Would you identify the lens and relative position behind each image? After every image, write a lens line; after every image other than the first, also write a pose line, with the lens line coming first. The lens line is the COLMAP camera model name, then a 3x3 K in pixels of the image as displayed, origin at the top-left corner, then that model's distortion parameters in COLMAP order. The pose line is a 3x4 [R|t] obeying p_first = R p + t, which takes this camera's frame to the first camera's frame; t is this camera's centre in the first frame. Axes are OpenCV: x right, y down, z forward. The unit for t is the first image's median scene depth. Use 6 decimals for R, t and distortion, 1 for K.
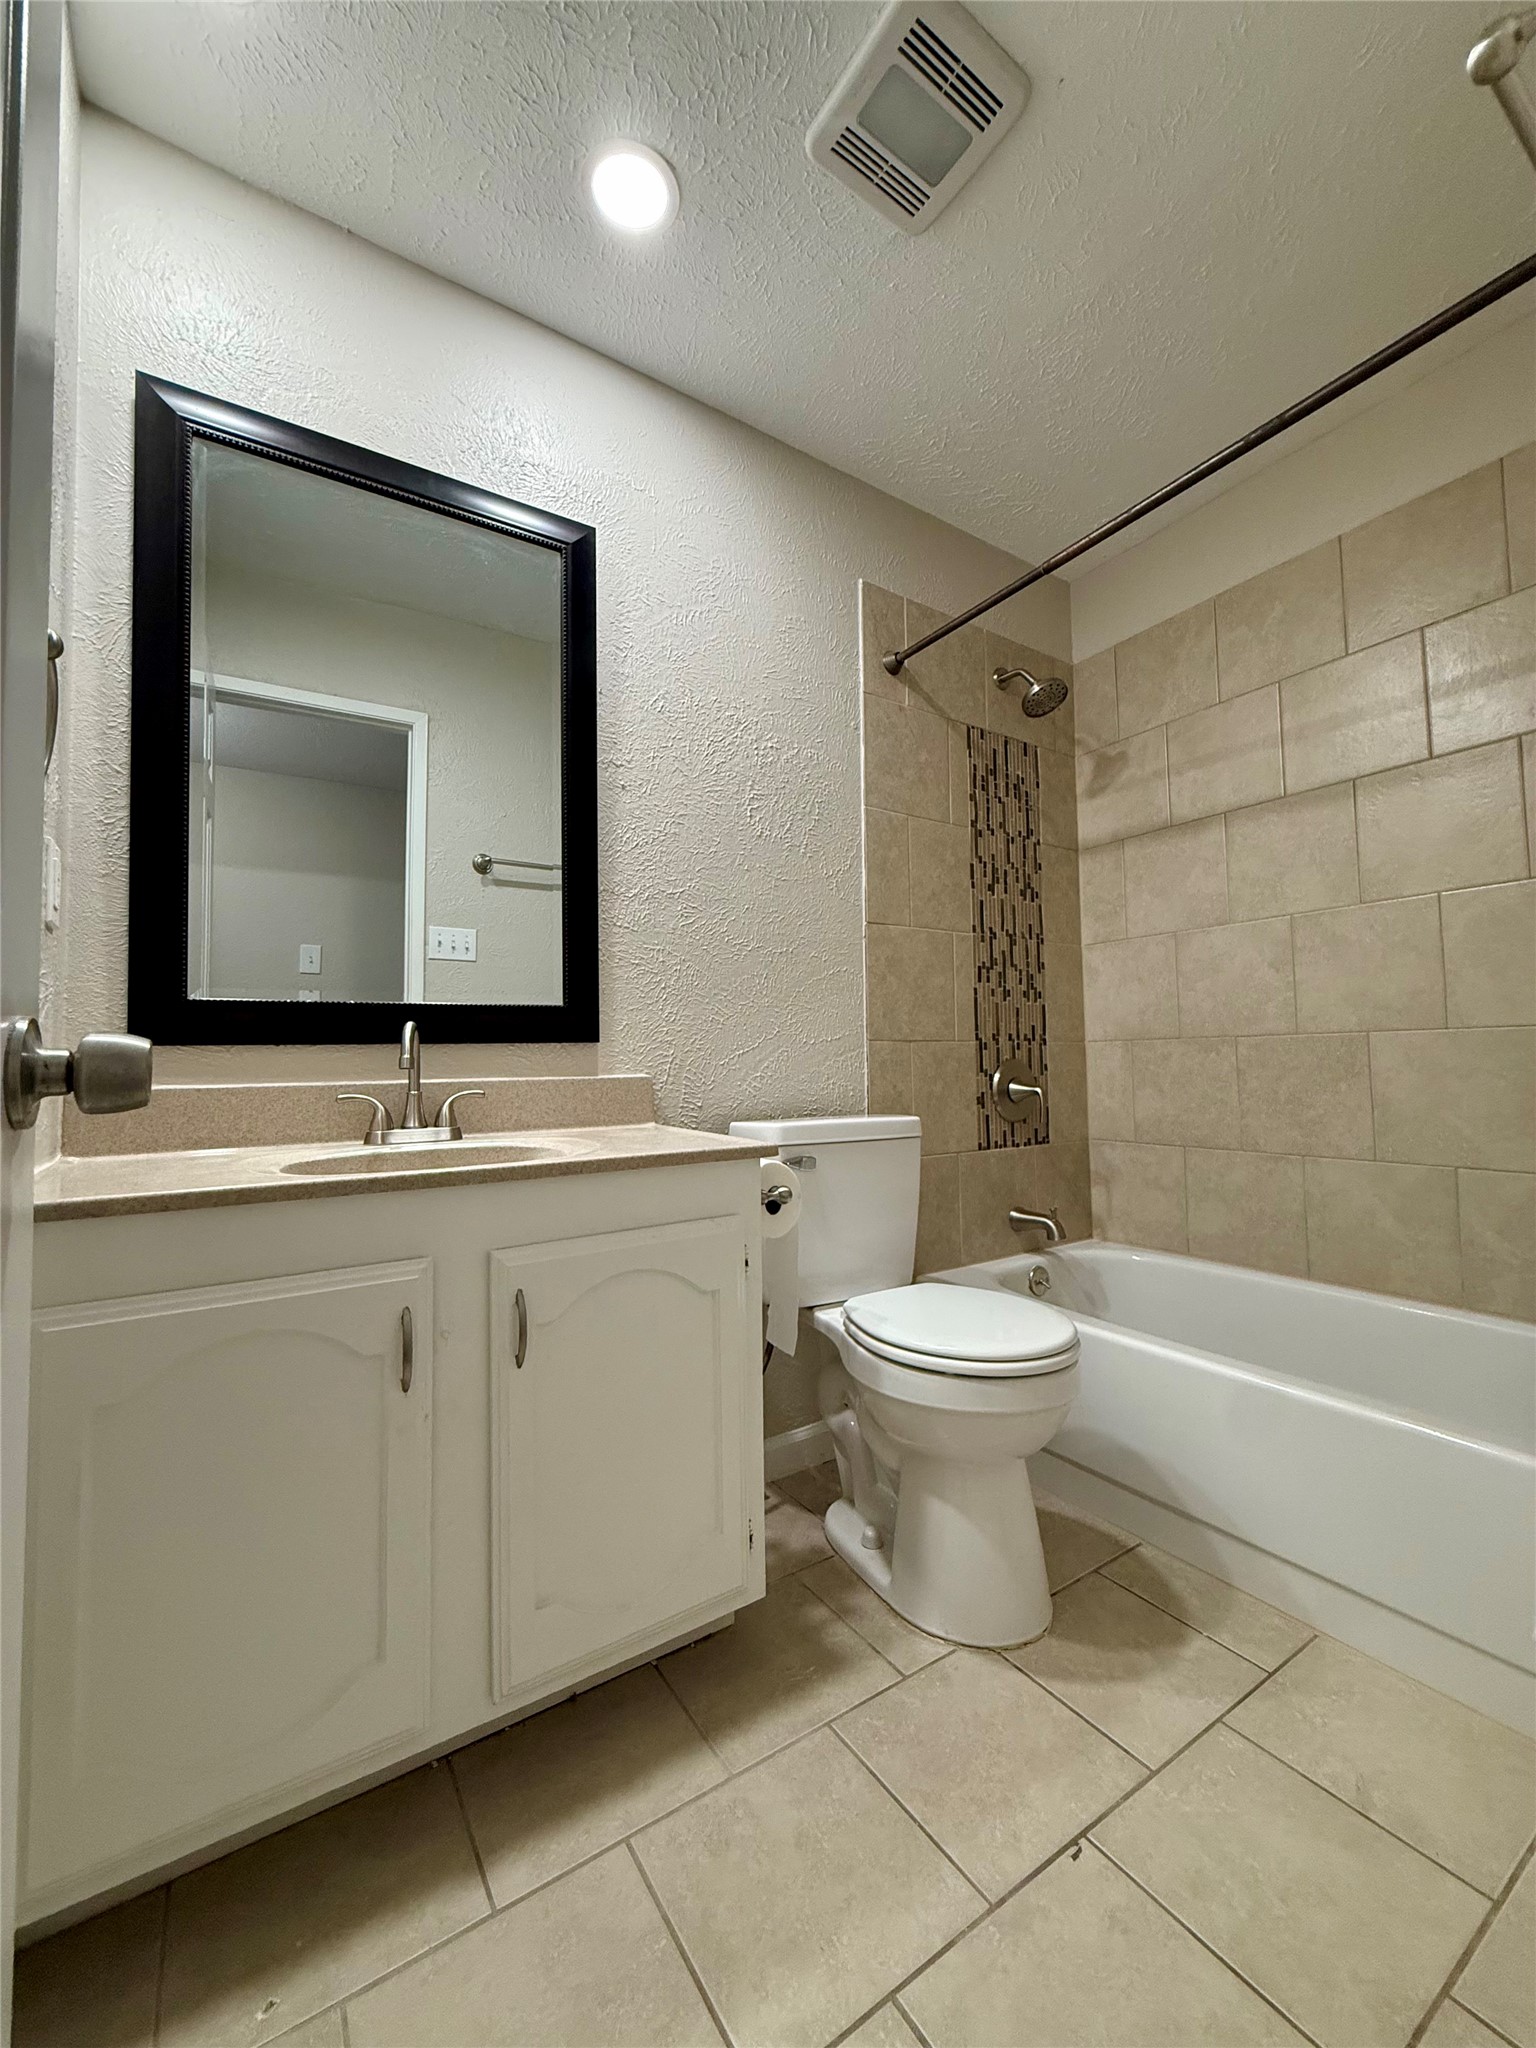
lens RADIAL K [[819.0, 0, 772.9], [0, 819.0, 1018.5], [0, 0, 1]] dist [0.000046, -0.000063]
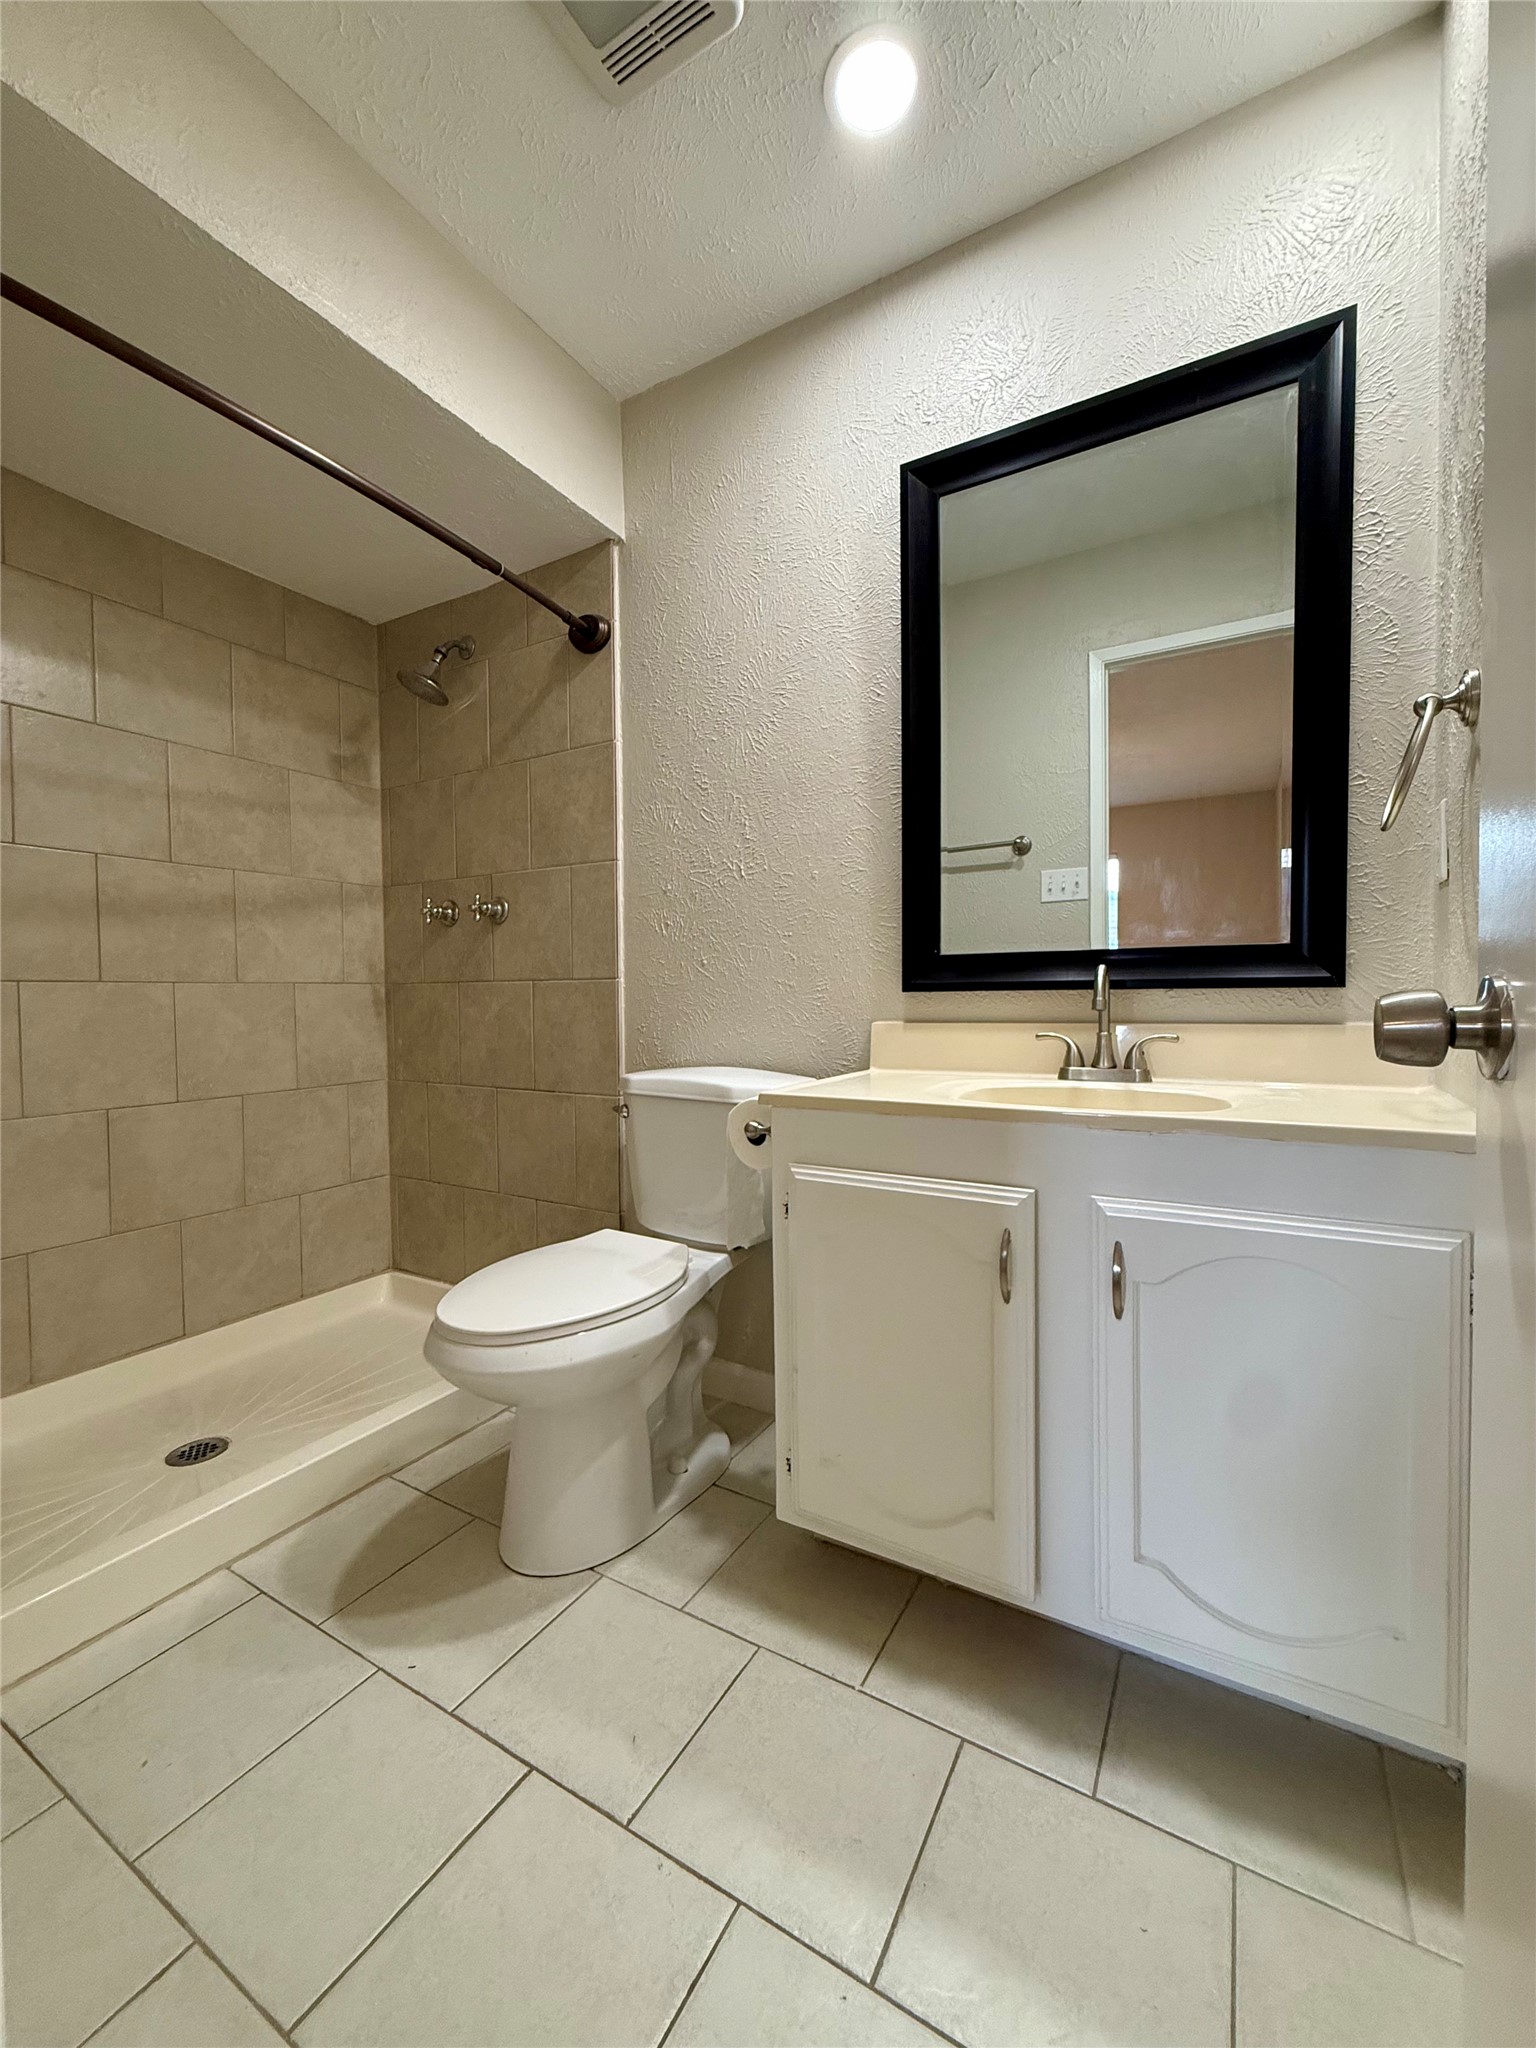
lens RADIAL K [[798.1, 0, 779.3], [0, 798.1, 1024.8], [0, 0, 1]] dist [-0.000951, -0.000094]
pose [[0.448904, 0.039708, -0.892697, 0.284127], [0.044135, 0.996808, 0.066533, -0.006608], [0.892489, -0.069266, 0.445718, 0.188008]]
